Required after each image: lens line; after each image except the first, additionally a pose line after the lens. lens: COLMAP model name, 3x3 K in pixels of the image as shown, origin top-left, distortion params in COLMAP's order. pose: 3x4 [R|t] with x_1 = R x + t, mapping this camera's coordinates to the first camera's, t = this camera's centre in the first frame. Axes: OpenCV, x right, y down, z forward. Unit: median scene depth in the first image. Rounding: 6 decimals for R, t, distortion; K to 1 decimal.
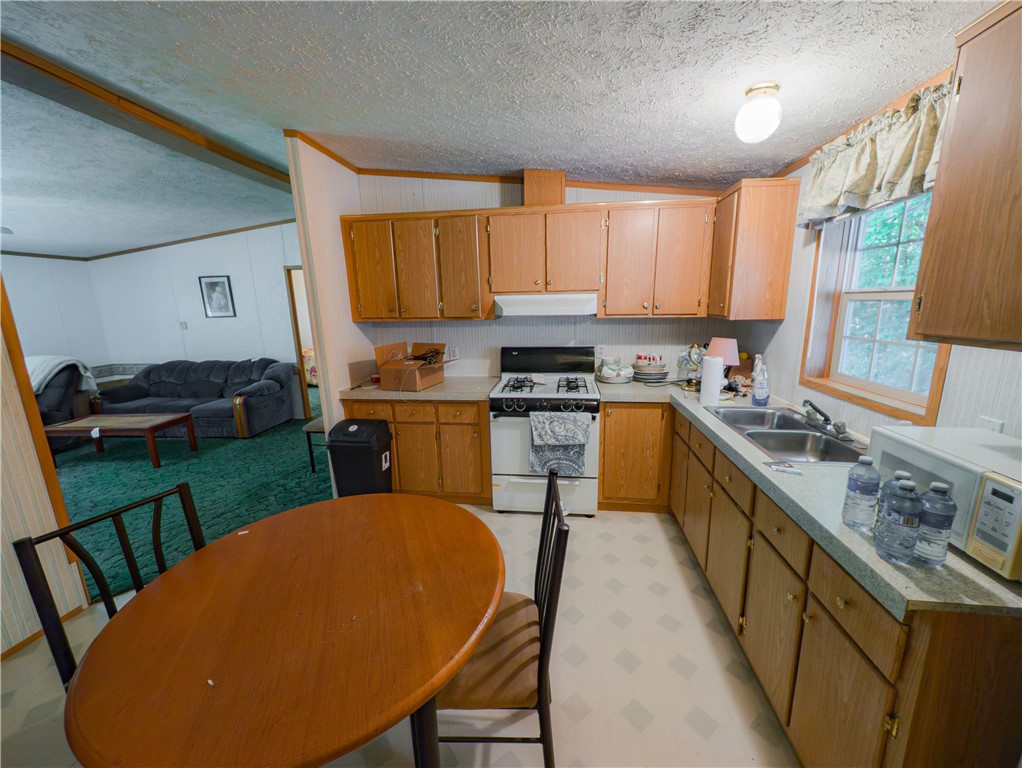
lens RADIAL K [[382.7, 0, 516.9], [0, 382.7, 381.4], [0, 0, 1]] dist [-0.001650, -0.000201]
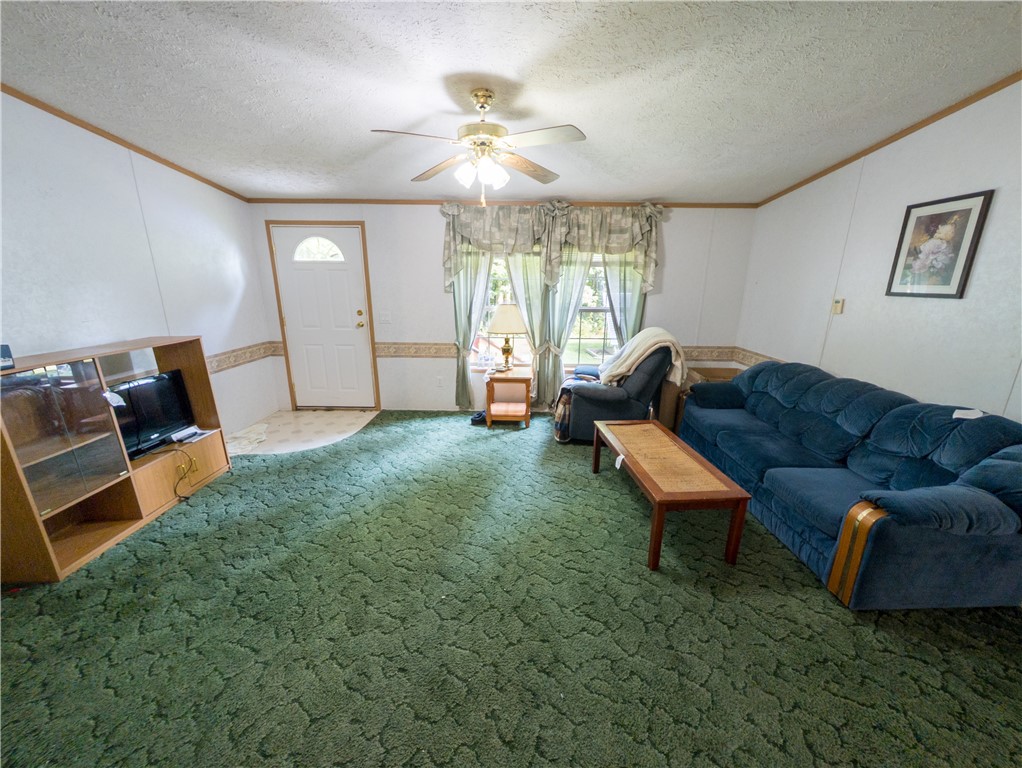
lens RADIAL K [[382.7, 0, 516.9], [0, 382.7, 381.4], [0, 0, 1]] dist [-0.001650, -0.000201]
pose [[0.100991, 0.281508, -0.954229, -0.378502], [-0.206258, 0.944219, 0.256726, -0.093390], [0.973272, 0.170890, 0.153421, 0.503454]]
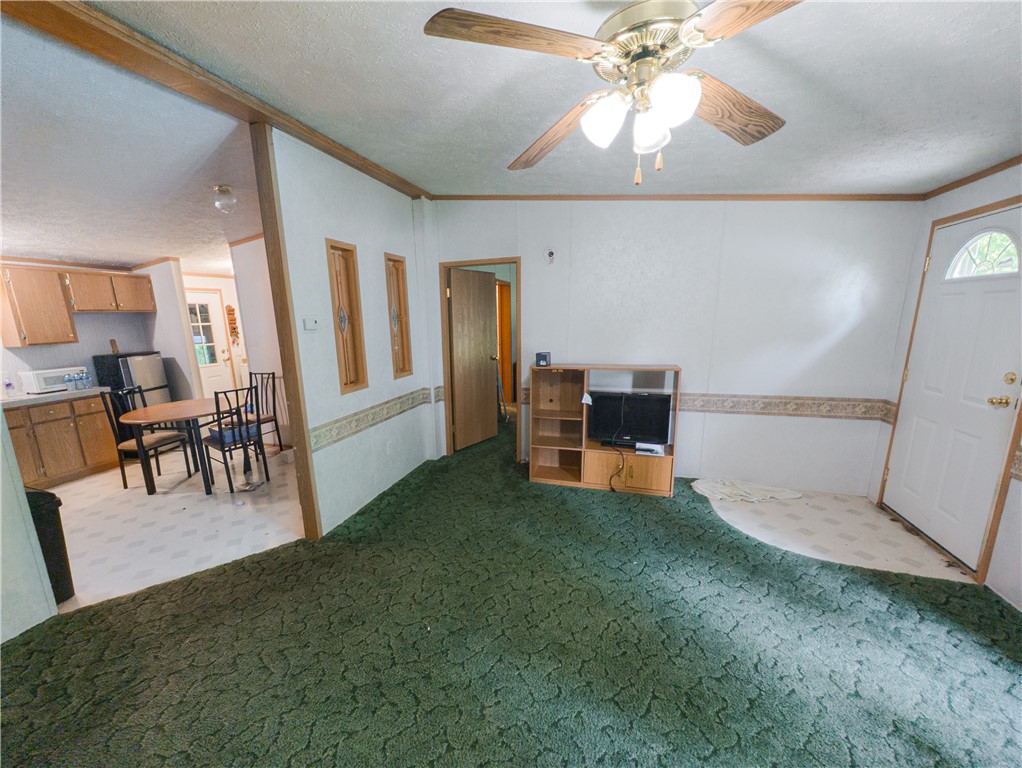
lens RADIAL K [[441.7, 0, 510.4], [0, 441.7, 408.1], [0, 0, 1]] dist [-0.000888, -0.000051]
pose [[-0.971348, 0.003914, 0.237628, -0.851918], [0.096684, 0.919894, 0.380061, -0.145472], [-0.217105, 0.392147, -0.893916, 0.807266]]
